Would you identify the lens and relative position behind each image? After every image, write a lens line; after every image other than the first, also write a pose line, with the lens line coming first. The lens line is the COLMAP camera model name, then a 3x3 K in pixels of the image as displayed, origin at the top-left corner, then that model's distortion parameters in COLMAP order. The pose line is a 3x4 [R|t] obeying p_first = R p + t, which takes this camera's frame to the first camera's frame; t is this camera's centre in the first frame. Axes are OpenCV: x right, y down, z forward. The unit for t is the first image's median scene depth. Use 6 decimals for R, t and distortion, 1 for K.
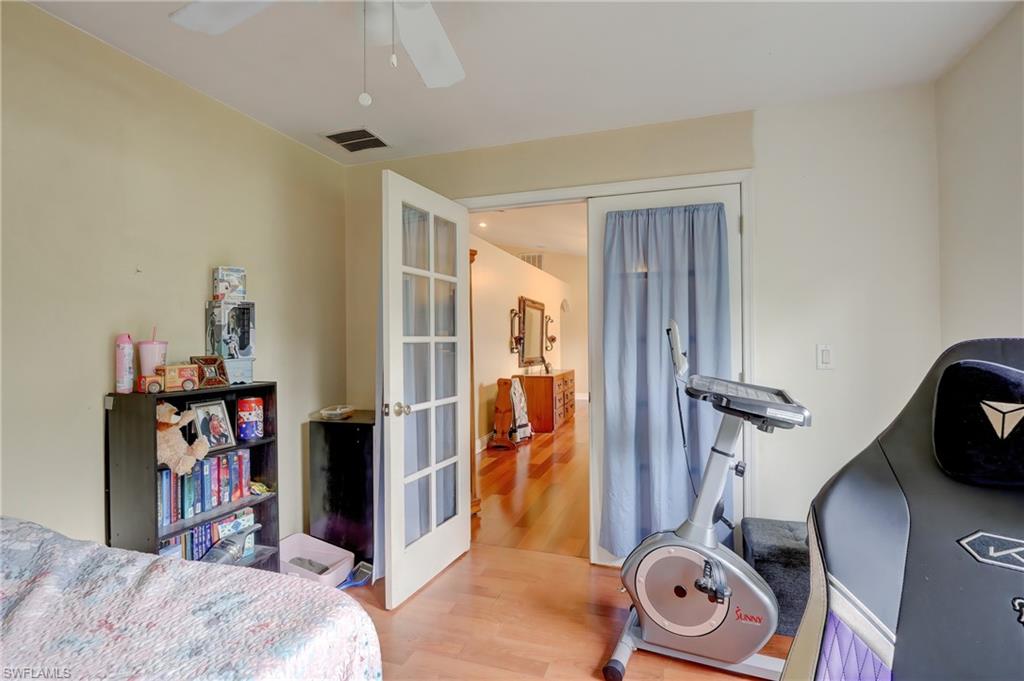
lens RADIAL K [[467.2, 0, 512.0], [0, 467.2, 340.5], [0, 0, 1]] dist [-0.004436, -0.000277]
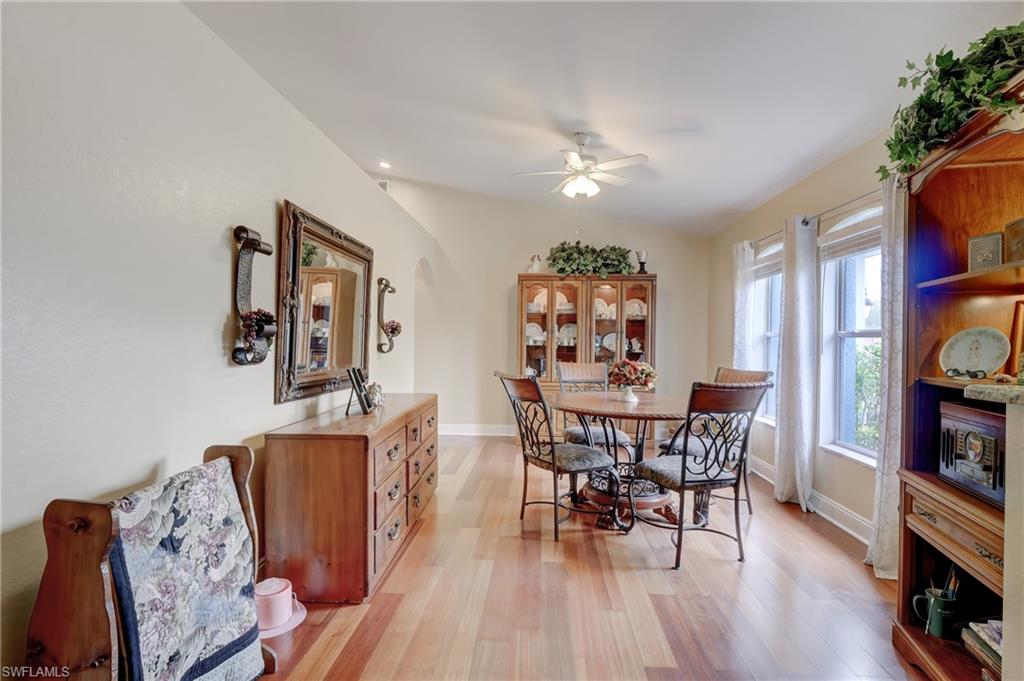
lens RADIAL K [[500.9, 0, 510.7], [0, 500.9, 339.1], [0, 0, 1]] dist [-0.013056, -0.000358]
pose [[0.967549, 0.012781, 0.252361, 0.089940], [-0.014458, 0.999884, 0.004795, 0.004383], [-0.252271, -0.008288, 0.967621, 0.586862]]
